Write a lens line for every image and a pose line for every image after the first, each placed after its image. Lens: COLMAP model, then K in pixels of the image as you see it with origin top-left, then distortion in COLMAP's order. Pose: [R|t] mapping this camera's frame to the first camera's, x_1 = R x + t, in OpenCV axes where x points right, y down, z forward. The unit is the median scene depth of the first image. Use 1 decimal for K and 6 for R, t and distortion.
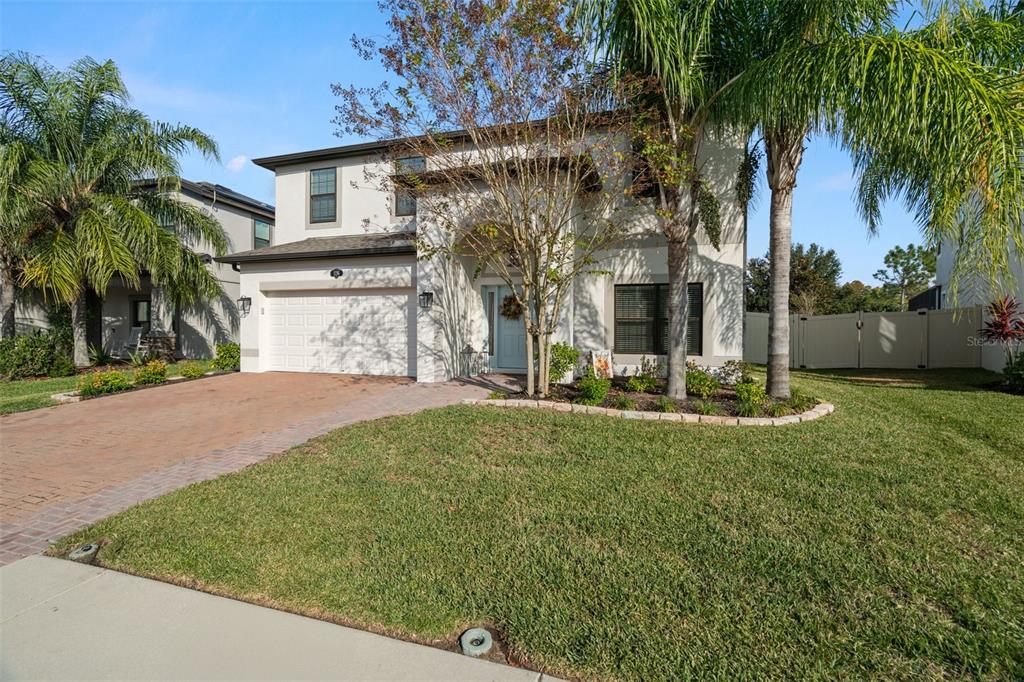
lens RADIAL K [[465.2, 0, 517.4], [0, 465.2, 323.9], [0, 0, 1]] dist [0.005206, 0.000730]
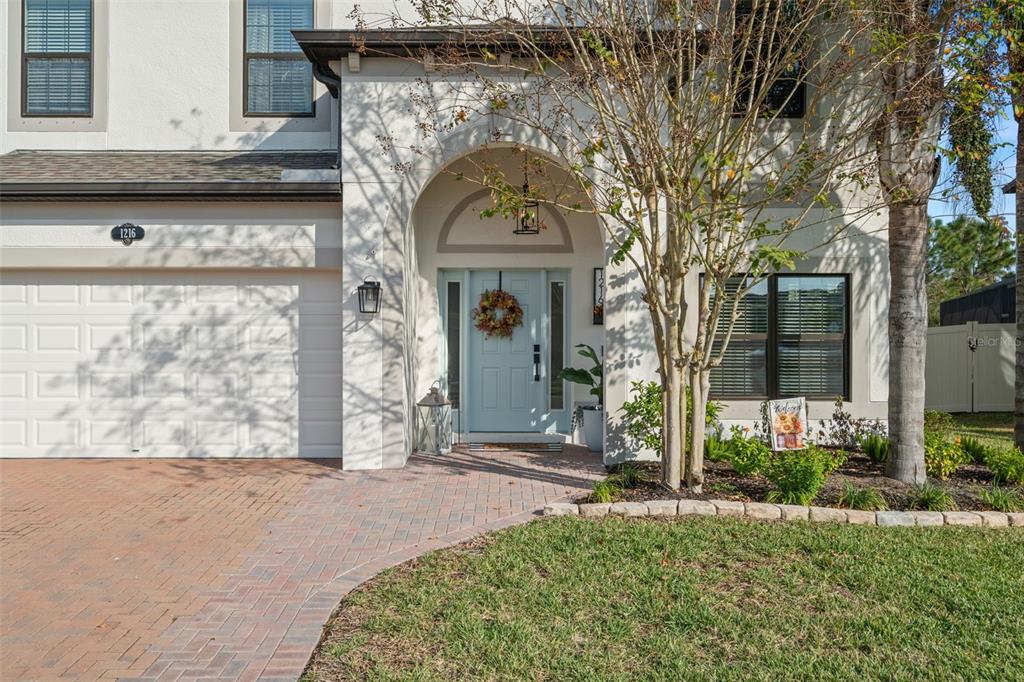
lens RADIAL K [[855.8, 0, 526.8], [0, 855.8, 320.4], [0, 0, 1]] dist [0.014306, -0.002912]
pose [[0.956699, 0.005568, 0.291025, -0.266926], [-0.000063, 0.999821, -0.018922, -0.009513], [-0.291078, 0.018084, 0.956528, 0.099397]]
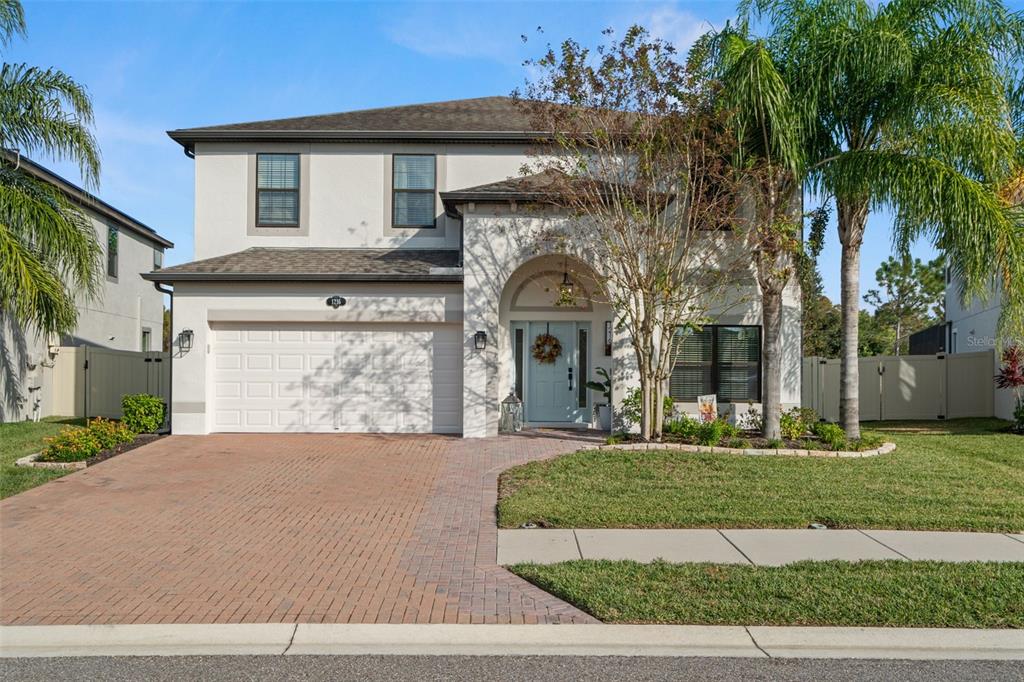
lens RADIAL K [[855.8, 0, 546.4], [0, 855.8, 330.9], [0, 0, 1]] dist [0.014306, -0.002912]
pose [[0.952363, 0.017738, 0.304451, -0.501043], [-0.006226, 0.999230, -0.038744, -0.006411], [-0.304904, 0.035003, 0.951740, -0.474783]]
